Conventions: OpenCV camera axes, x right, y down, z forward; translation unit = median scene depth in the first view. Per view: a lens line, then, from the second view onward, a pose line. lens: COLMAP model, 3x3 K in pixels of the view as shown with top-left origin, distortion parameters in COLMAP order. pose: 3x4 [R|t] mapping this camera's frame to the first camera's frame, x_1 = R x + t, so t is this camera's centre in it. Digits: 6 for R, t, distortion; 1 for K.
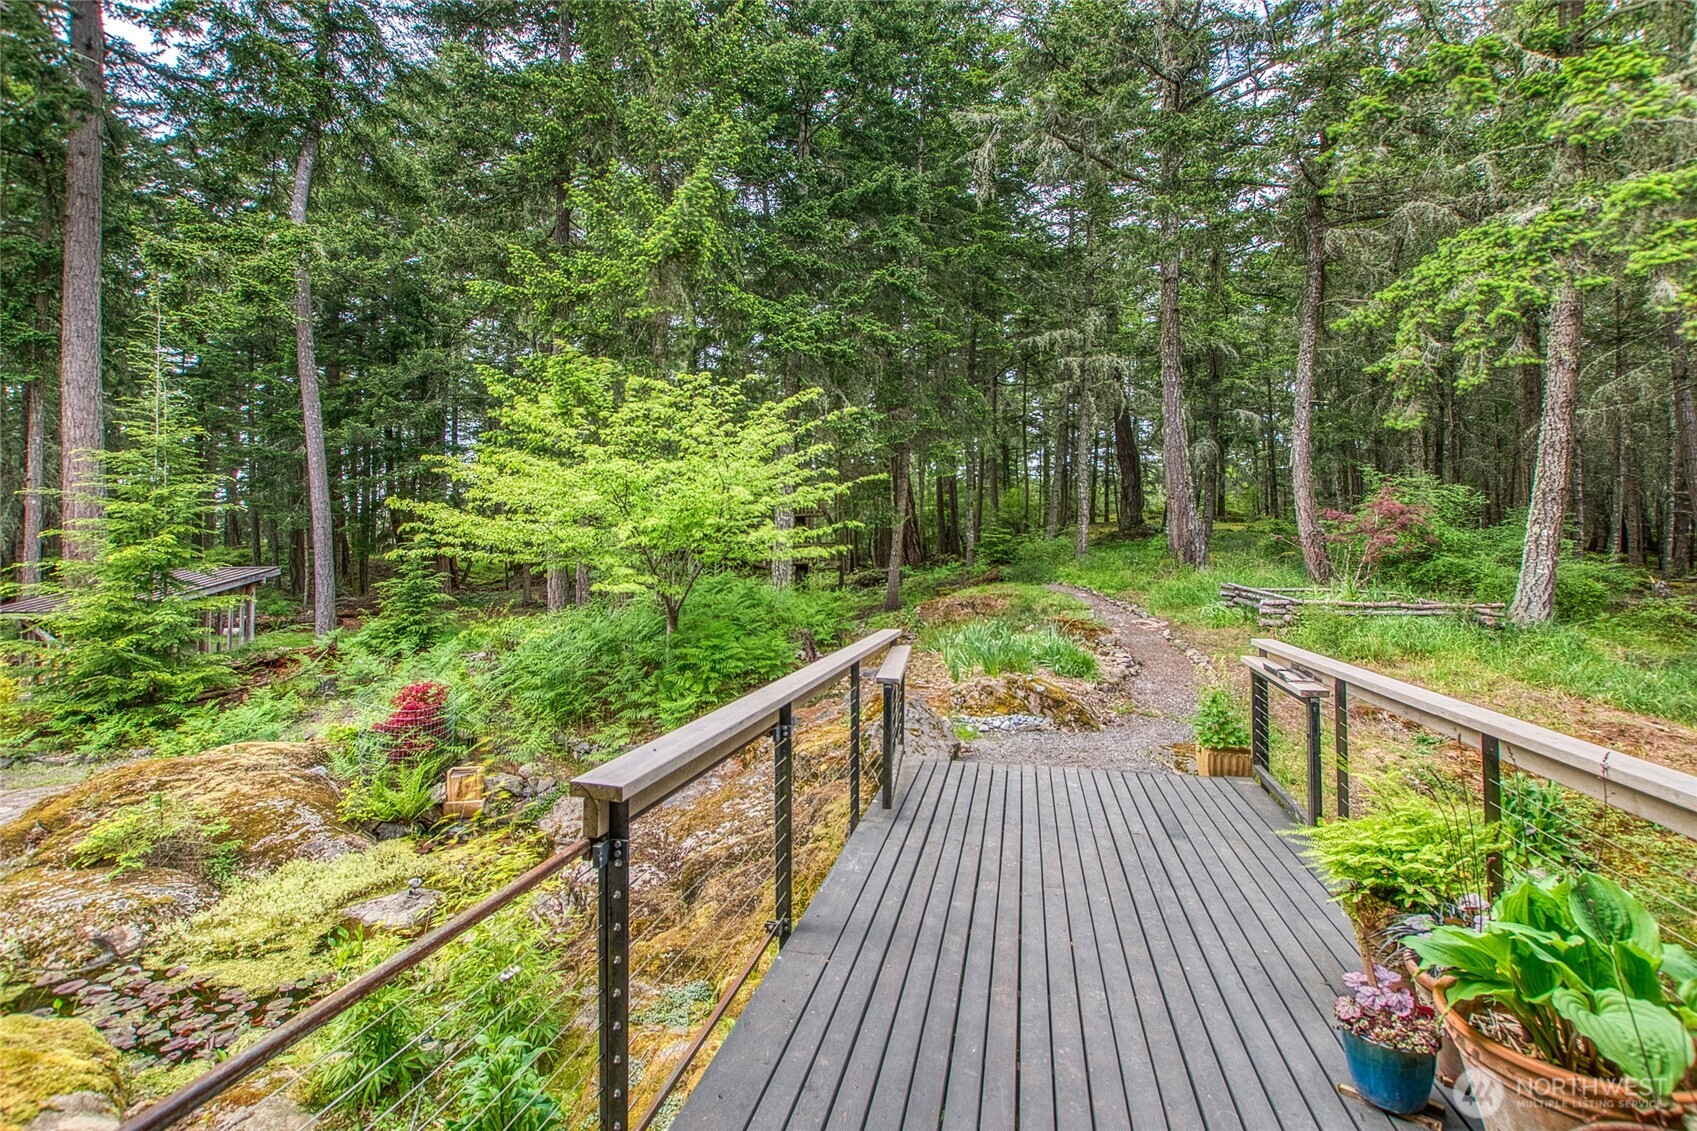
lens RADIAL K [[774.2, 0, 847.3], [0, 774.2, 558.0], [0, 0, 1]] dist [-0.001928, -0.001227]
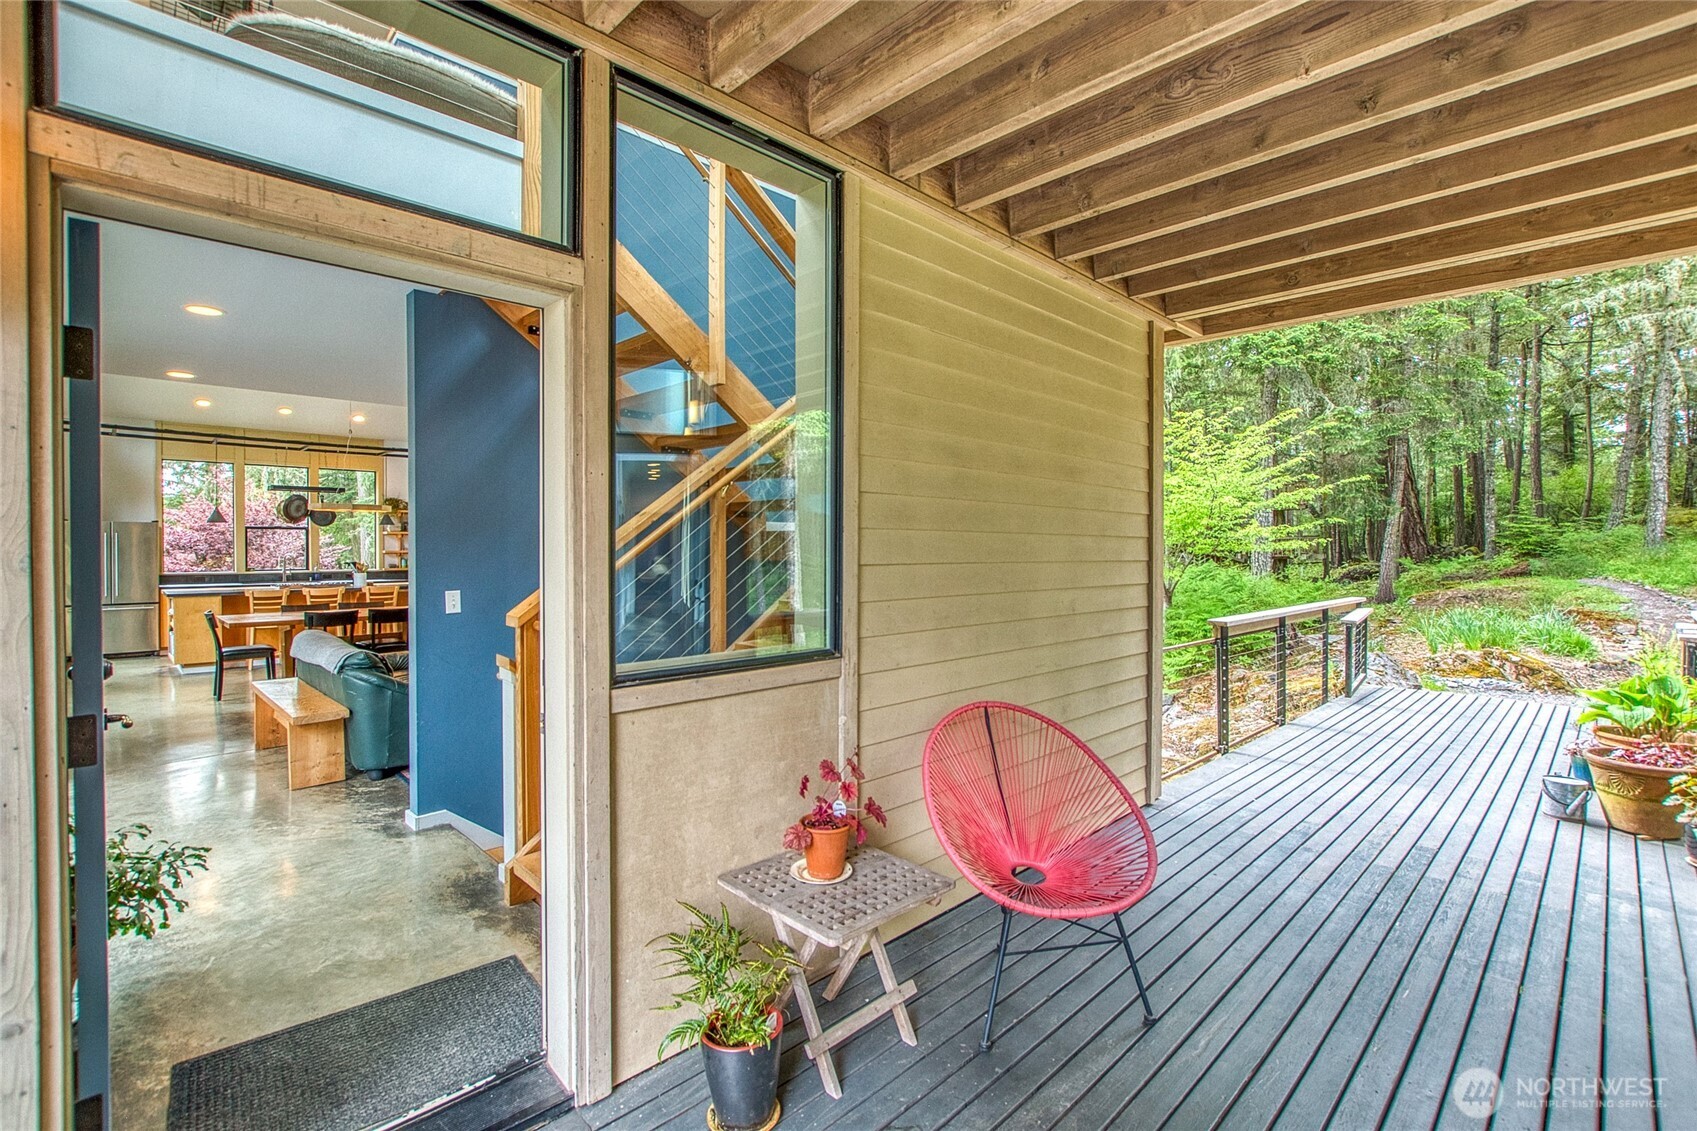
lens RADIAL K [[774.2, 0, 842.3], [0, 774.2, 551.4], [0, 0, 1]] dist [-0.001928, -0.001227]
pose [[0.841890, -0.001731, -0.539647, 0.012598], [0.001191, 0.999998, -0.001349, 0.002766], [0.539648, 0.000493, 0.841891, -0.374446]]
